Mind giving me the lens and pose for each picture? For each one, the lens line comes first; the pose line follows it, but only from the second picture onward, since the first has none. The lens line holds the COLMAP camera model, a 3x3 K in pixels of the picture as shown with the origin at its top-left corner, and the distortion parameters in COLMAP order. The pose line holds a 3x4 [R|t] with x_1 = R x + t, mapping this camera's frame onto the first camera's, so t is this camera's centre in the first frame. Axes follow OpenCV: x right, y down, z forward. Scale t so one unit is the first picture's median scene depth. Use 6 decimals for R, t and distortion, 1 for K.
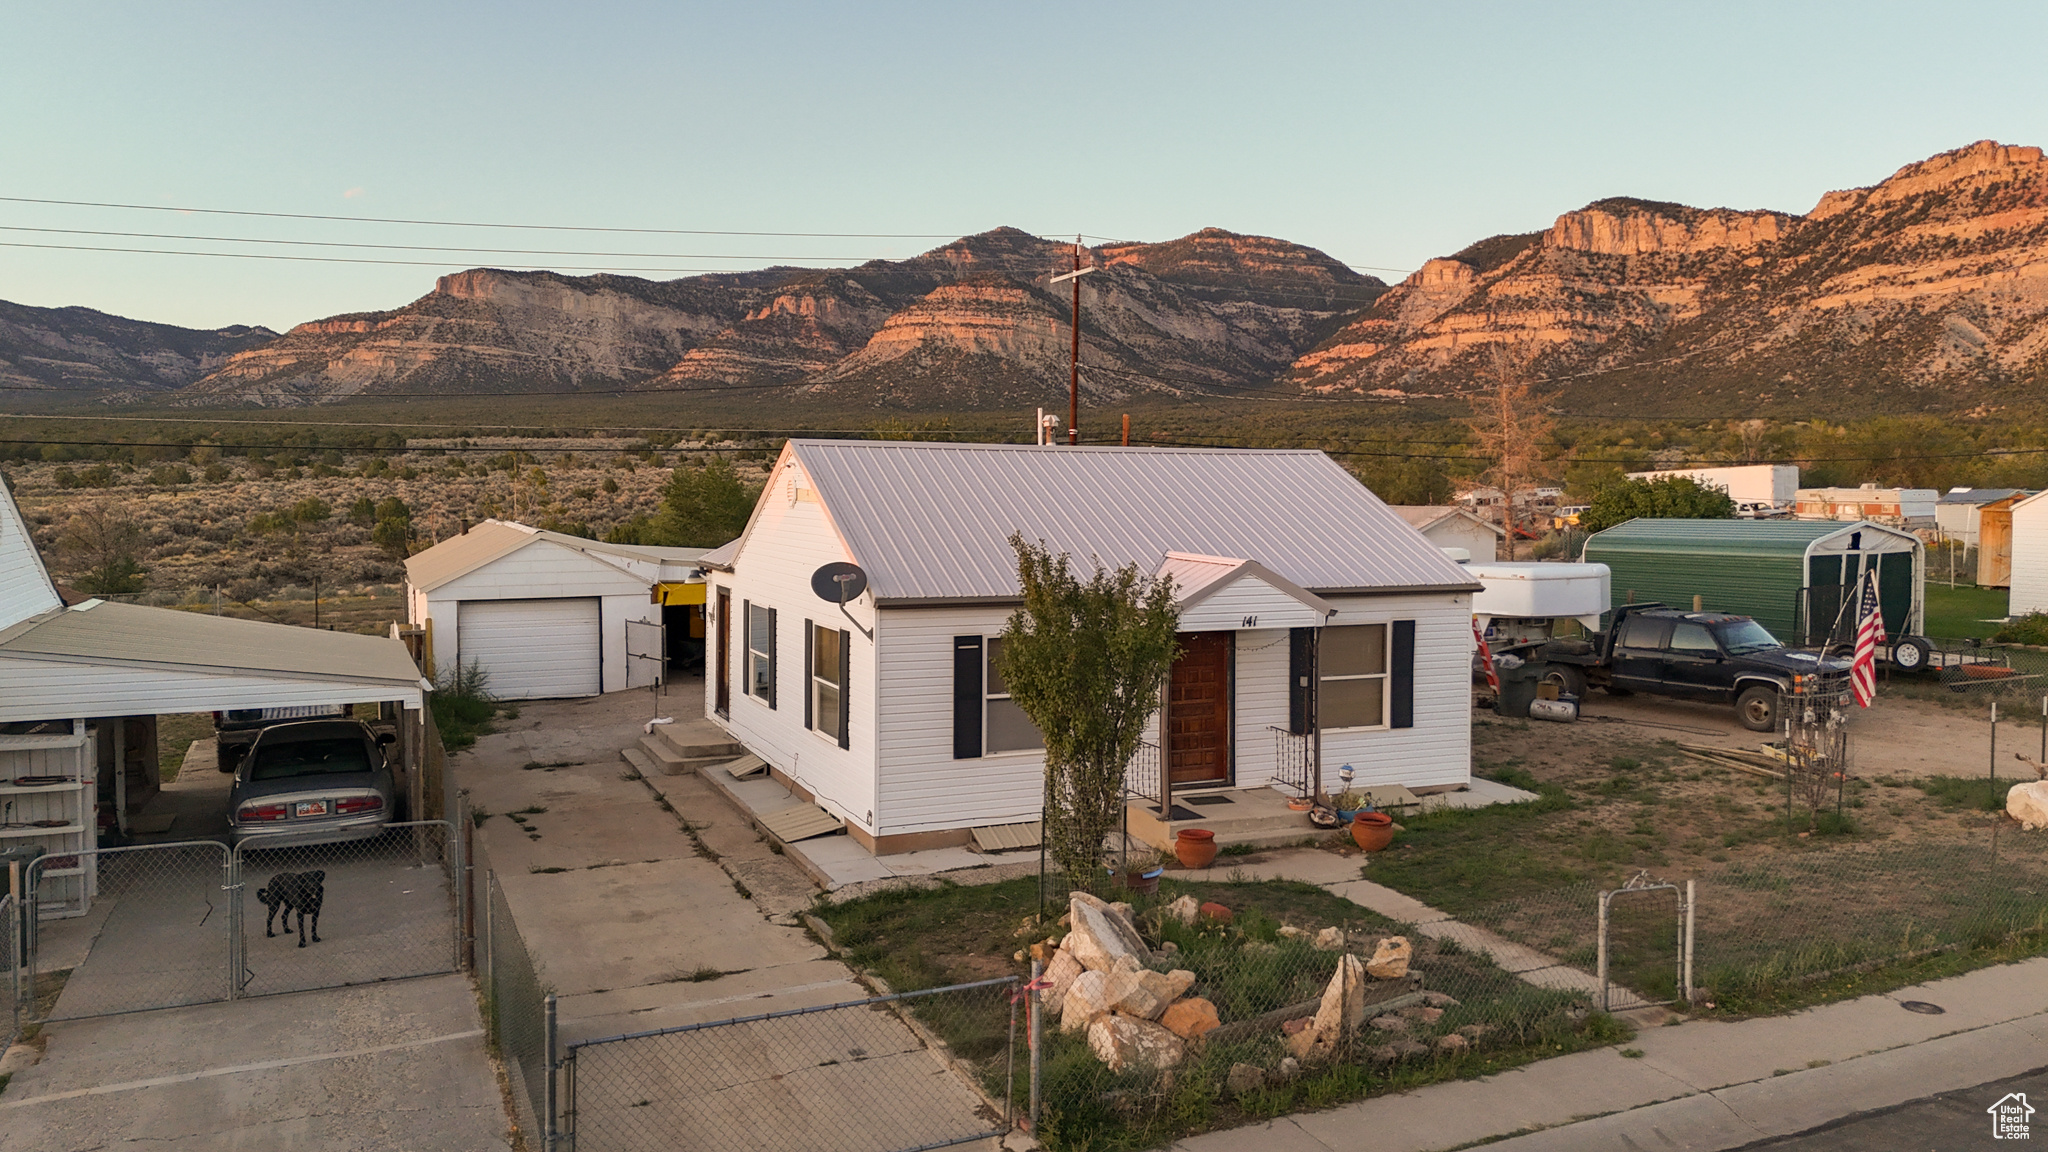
lens RADIAL K [[1533.6, 0, 1060.8], [0, 1533.6, 547.6], [0, 0, 1]] dist [0.044730, -0.002564]
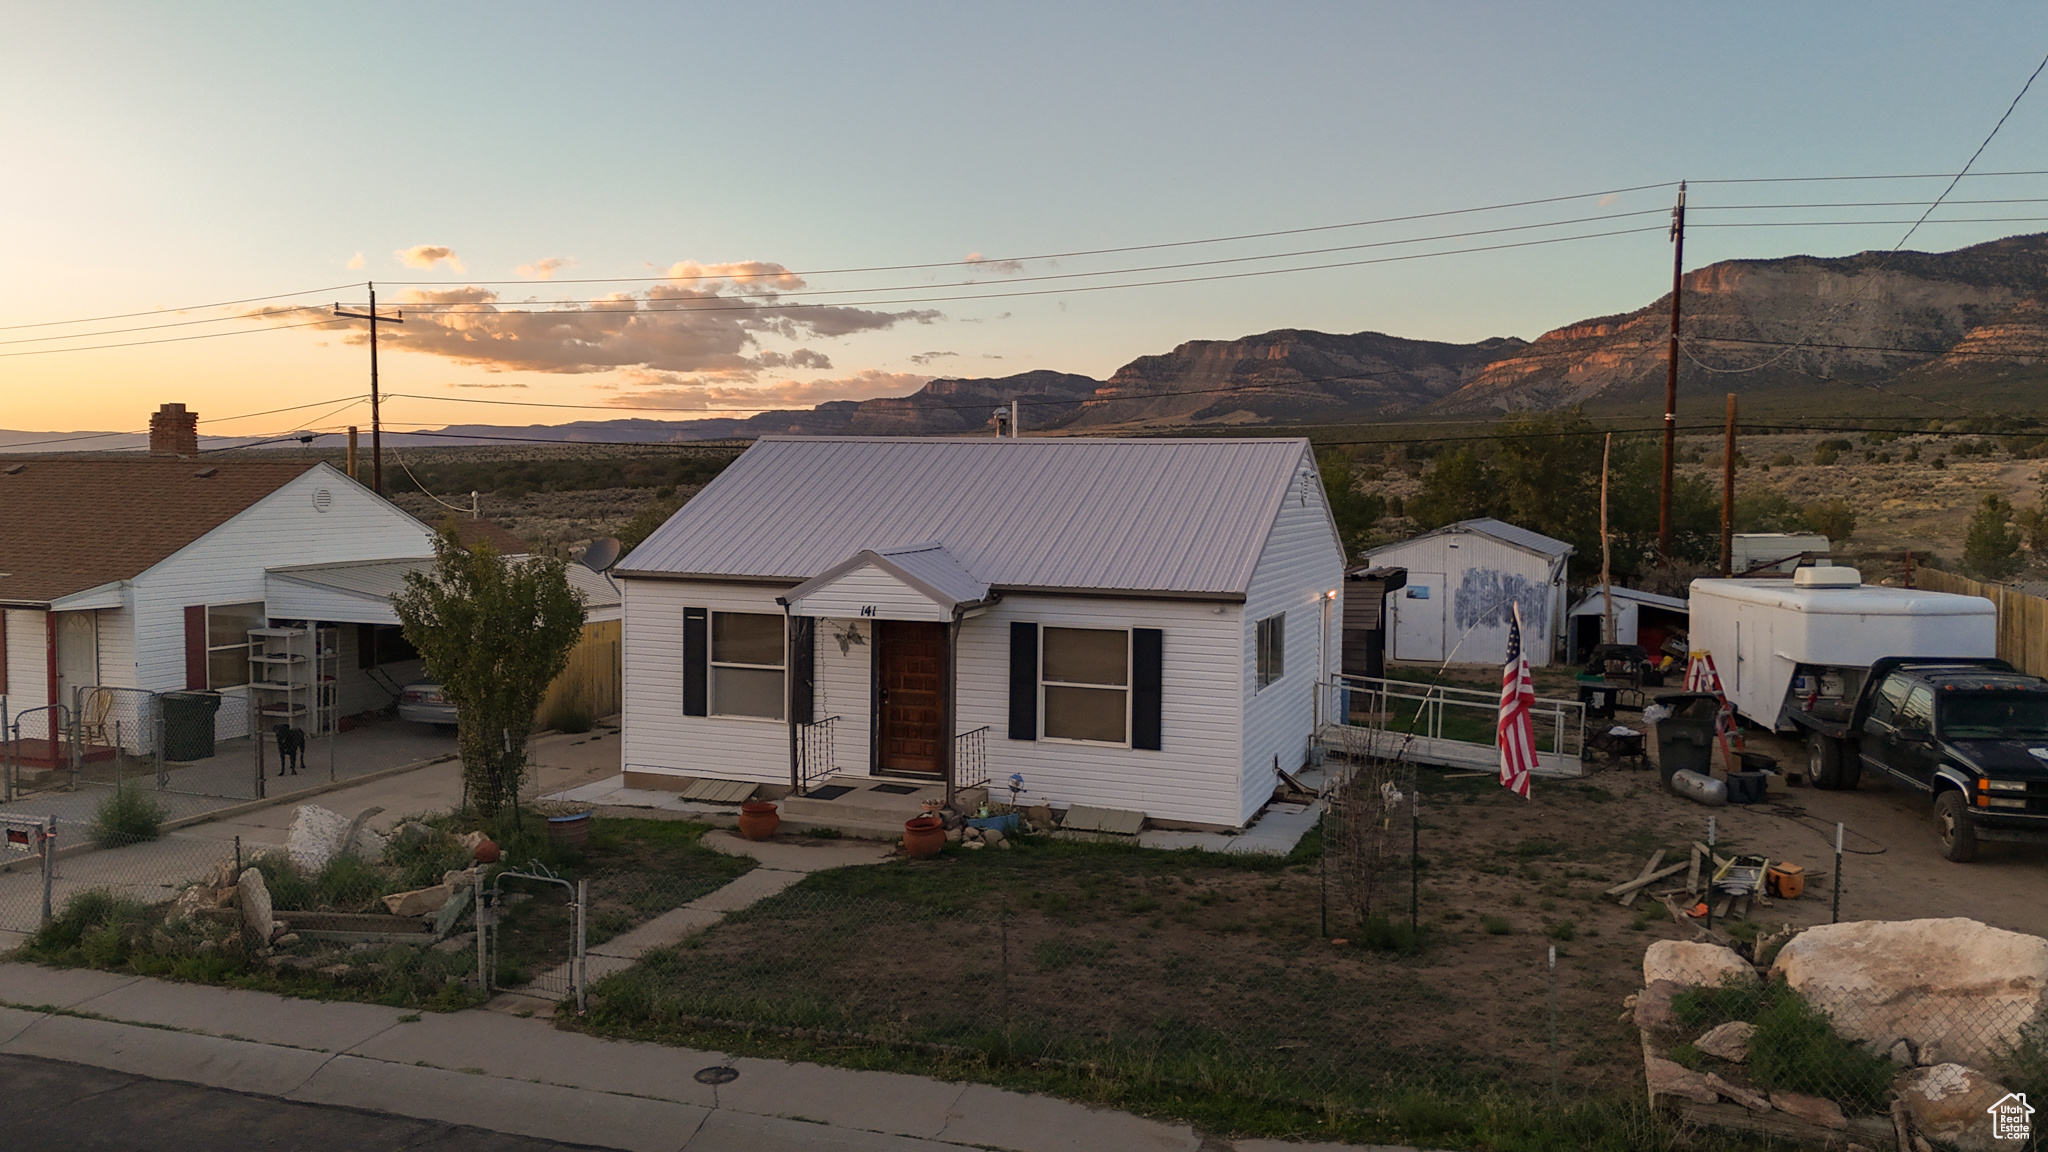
lens RADIAL K [[1533.6, 0, 1036.4], [0, 1533.6, 575.5], [0, 0, 1]] dist [0.044730, -0.002564]
pose [[0.700984, 0.046221, -0.711678, 0.522830], [-0.033195, 0.998931, 0.032181, -0.006373], [0.712404, 0.001066, 0.701768, 0.215147]]
